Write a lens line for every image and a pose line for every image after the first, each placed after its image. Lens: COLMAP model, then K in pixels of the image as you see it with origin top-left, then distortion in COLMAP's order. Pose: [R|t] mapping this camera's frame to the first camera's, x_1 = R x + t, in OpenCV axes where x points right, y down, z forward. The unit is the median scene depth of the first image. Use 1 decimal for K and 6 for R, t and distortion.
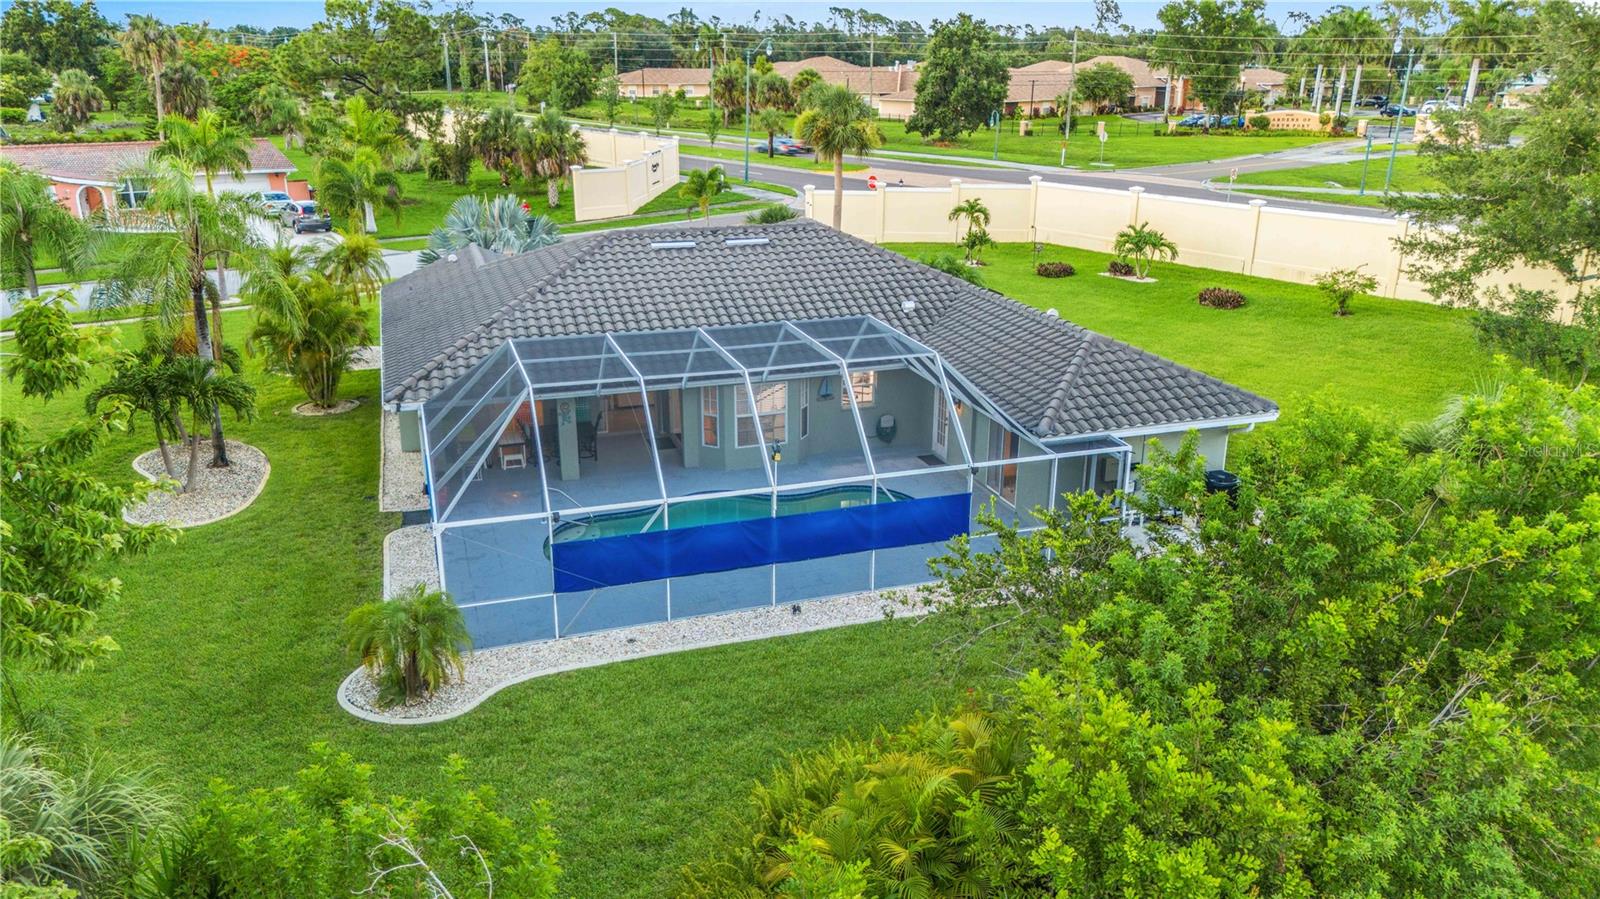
lens RADIAL K [[1183.7, 0, 811.1], [0, 1183.7, 449.6], [0, 0, 1]] dist [0.059217, -0.038492]
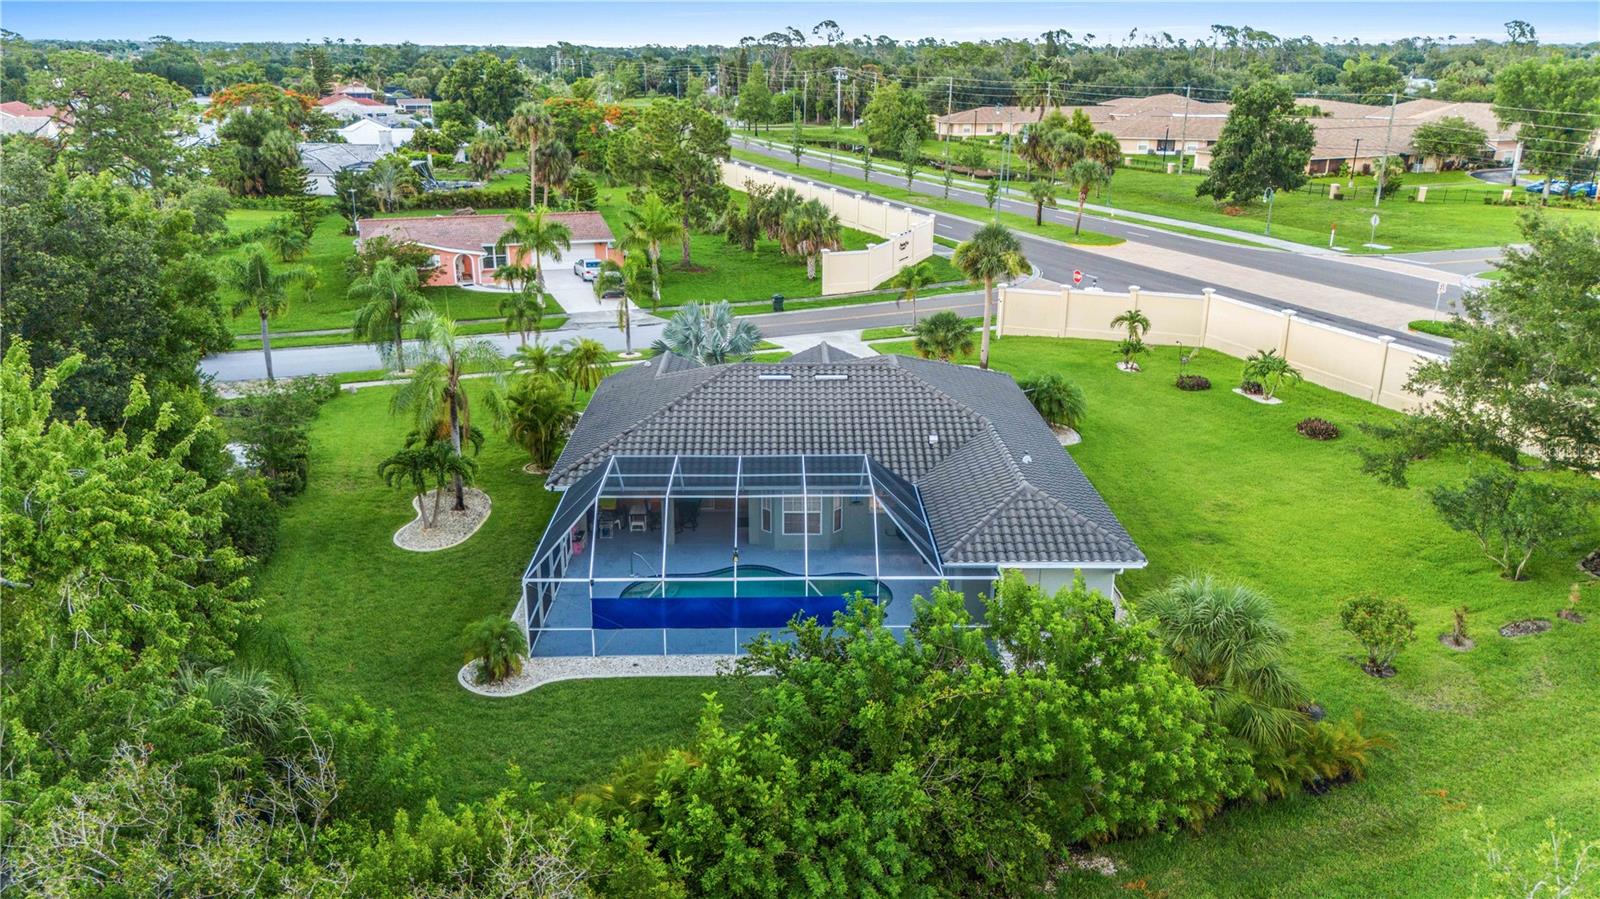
lens RADIAL K [[1183.7, 0, 790.8], [0, 1183.7, 444.4], [0, 0, 1]] dist [0.059217, -0.038492]
pose [[0.952810, 0.090639, -0.289721, 0.123743], [-0.095999, 0.995372, -0.004311, -0.037462], [0.287989, 0.031921, 0.957102, -0.119989]]
